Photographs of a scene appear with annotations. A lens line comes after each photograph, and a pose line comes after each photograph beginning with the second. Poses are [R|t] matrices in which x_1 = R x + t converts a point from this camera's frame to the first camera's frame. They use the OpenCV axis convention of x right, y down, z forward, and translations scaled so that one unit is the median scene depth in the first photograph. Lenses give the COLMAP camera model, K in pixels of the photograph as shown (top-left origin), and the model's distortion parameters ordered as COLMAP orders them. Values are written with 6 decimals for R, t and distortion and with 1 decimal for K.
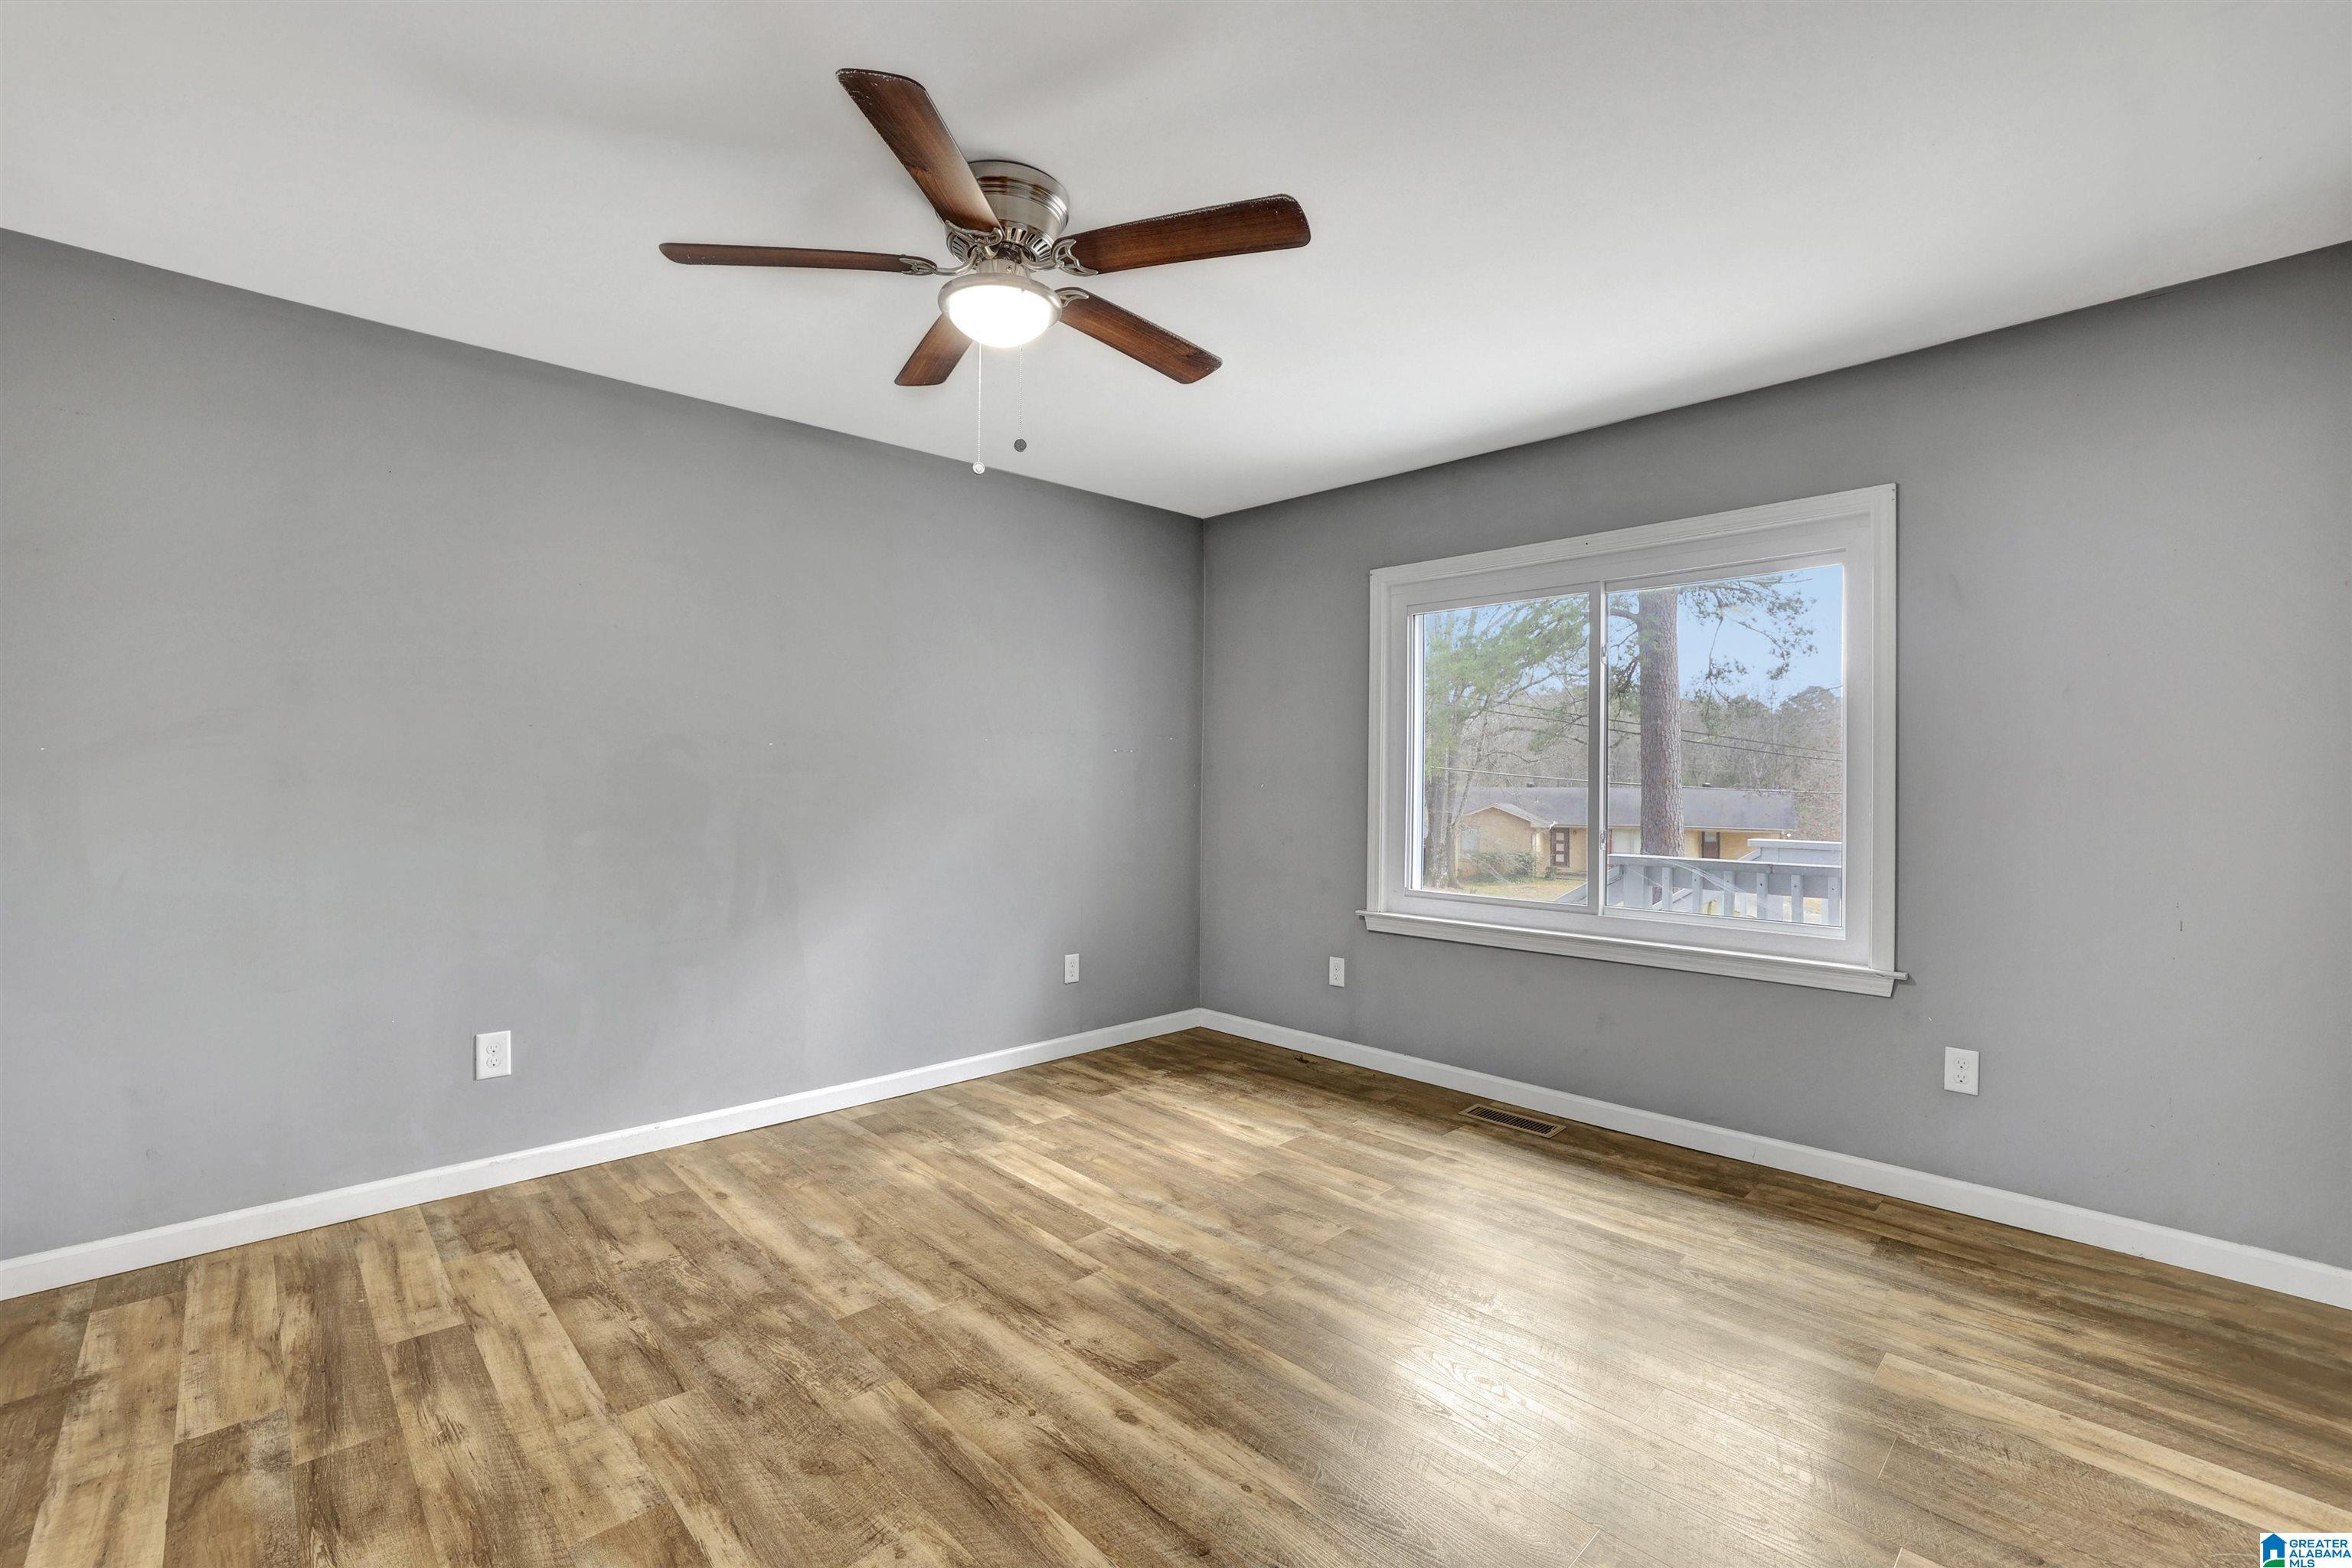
lens RADIAL K [[1008.2, 0, 1180.1], [0, 1008.2, 761.3], [0, 0, 1]] dist [-0.023959, 0.004942]
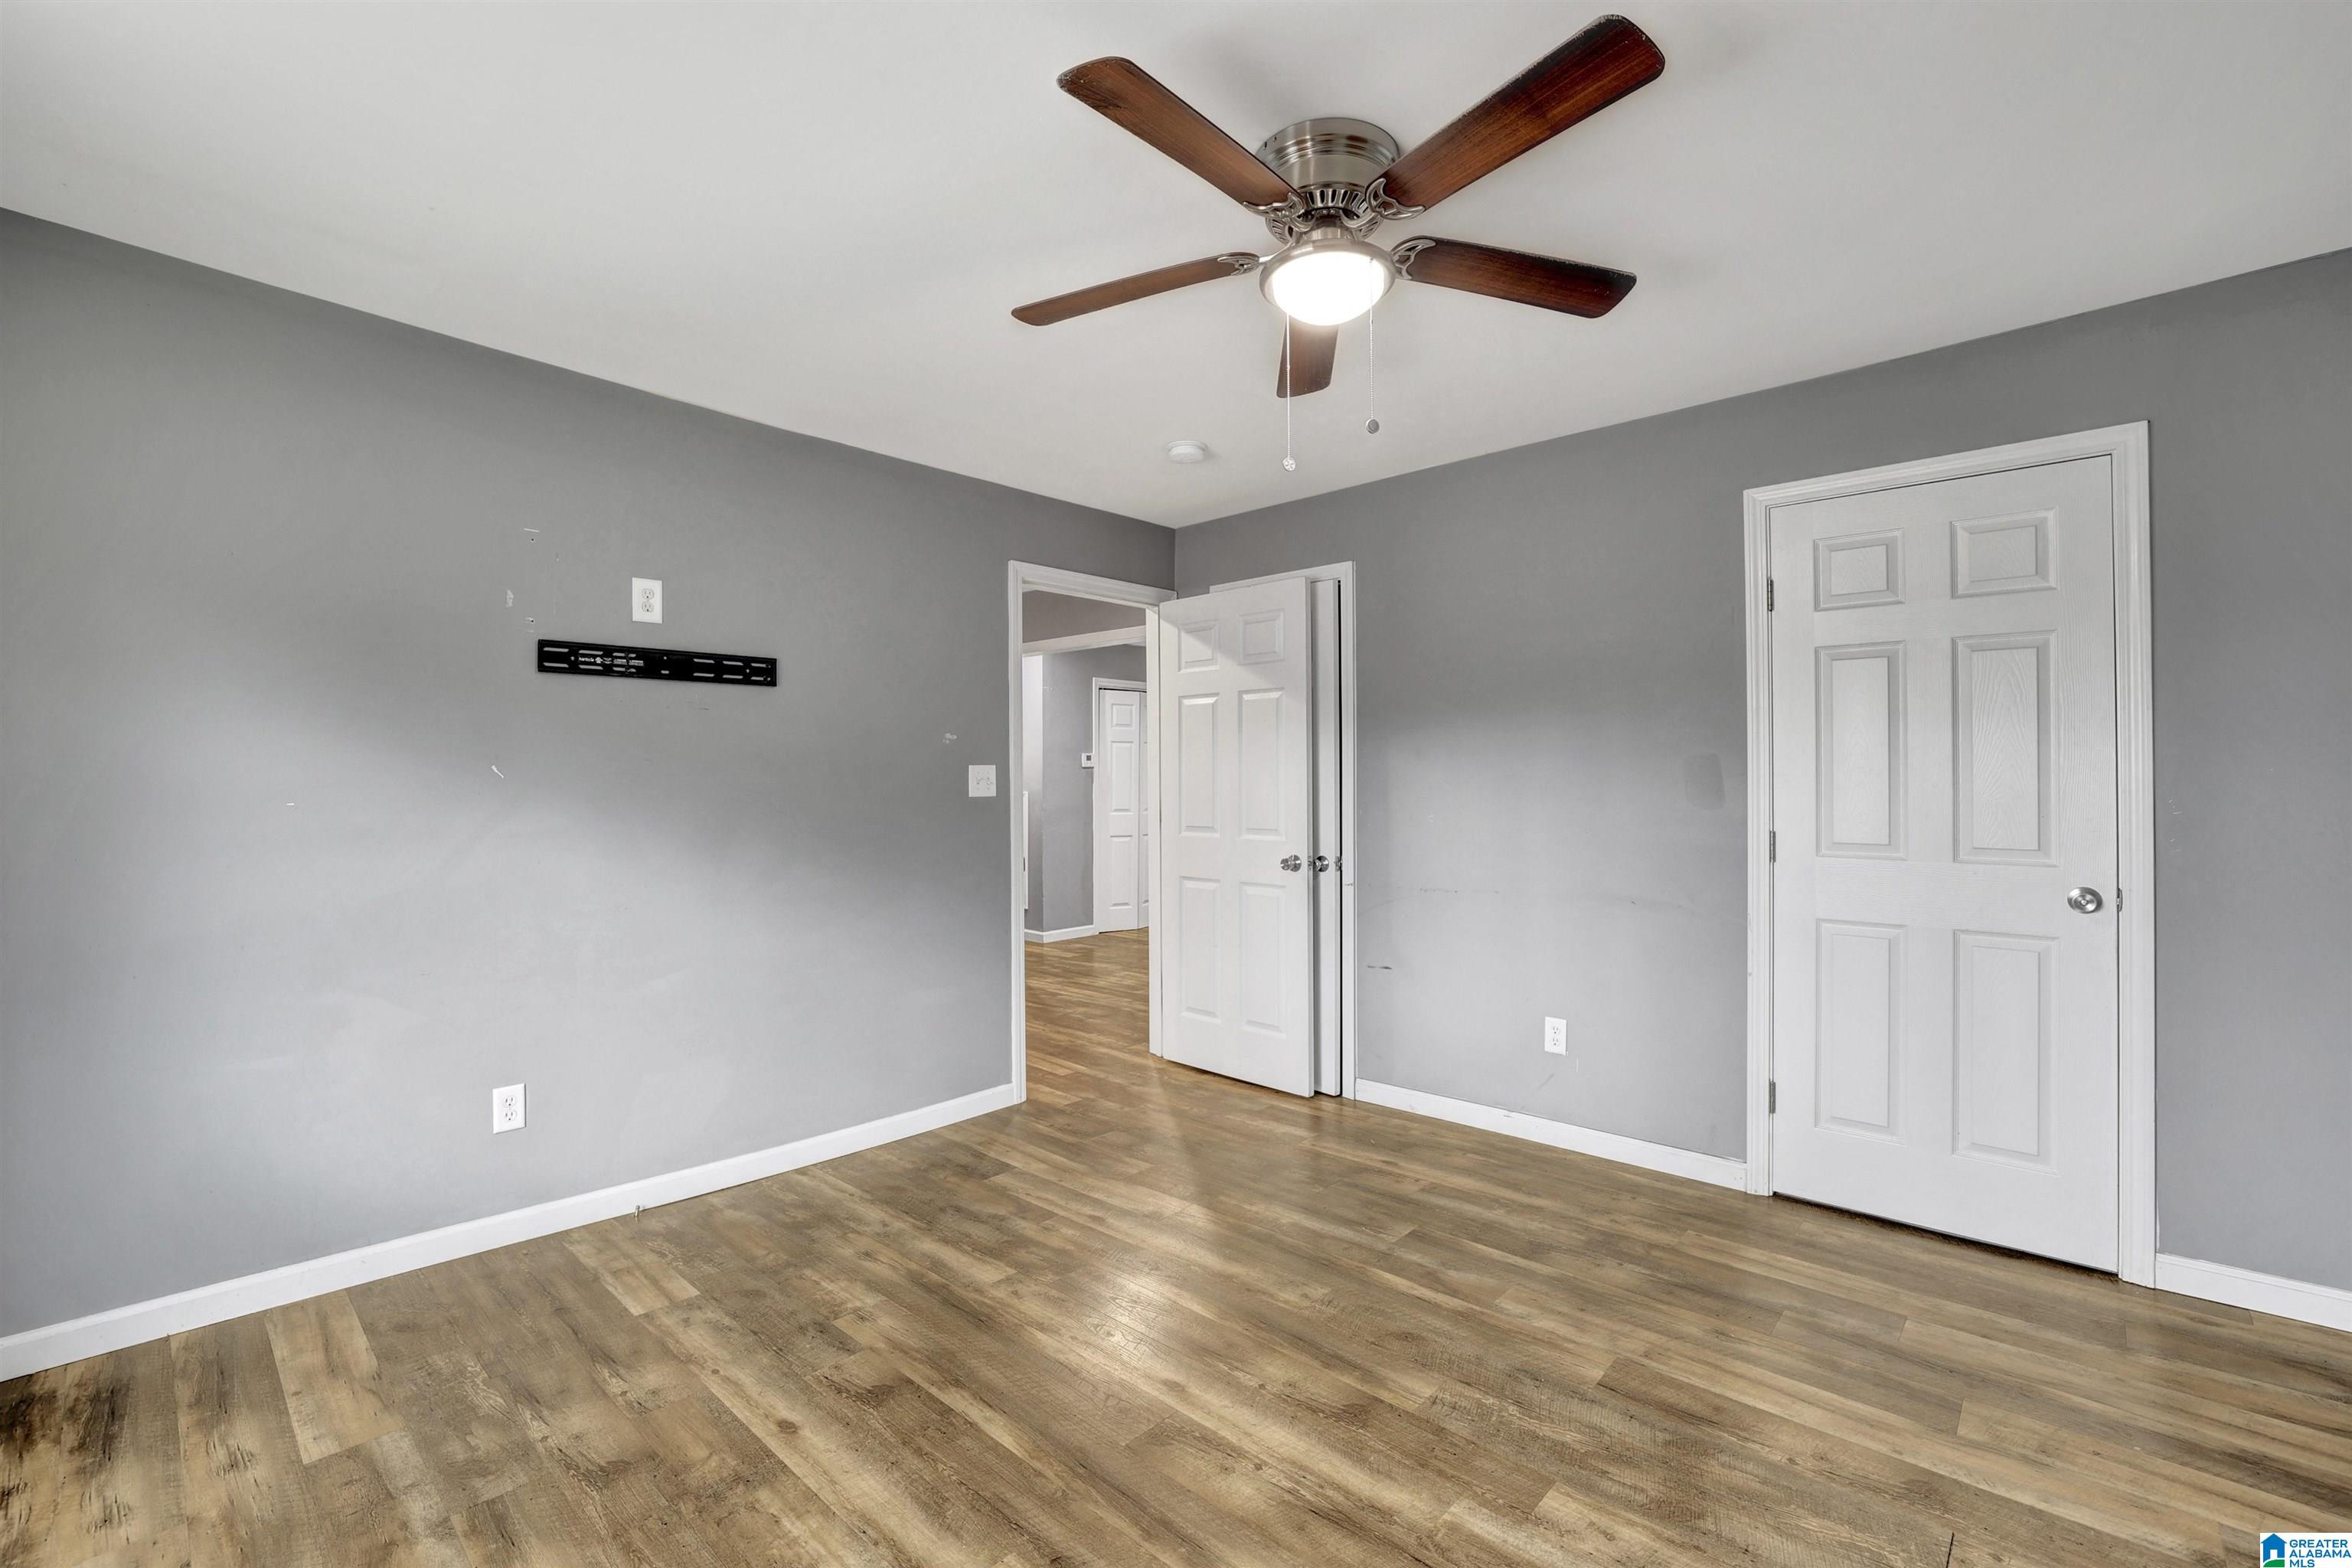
lens RADIAL K [[1008.2, 0, 1177.0], [0, 1008.2, 783.5], [0, 0, 1]] dist [-0.023959, 0.004942]
pose [[-0.998535, -0.002941, -0.054026, 0.003588], [-0.002135, 0.999886, -0.014978, 0.016974], [0.054063, -0.014840, -0.998427, 1.986181]]
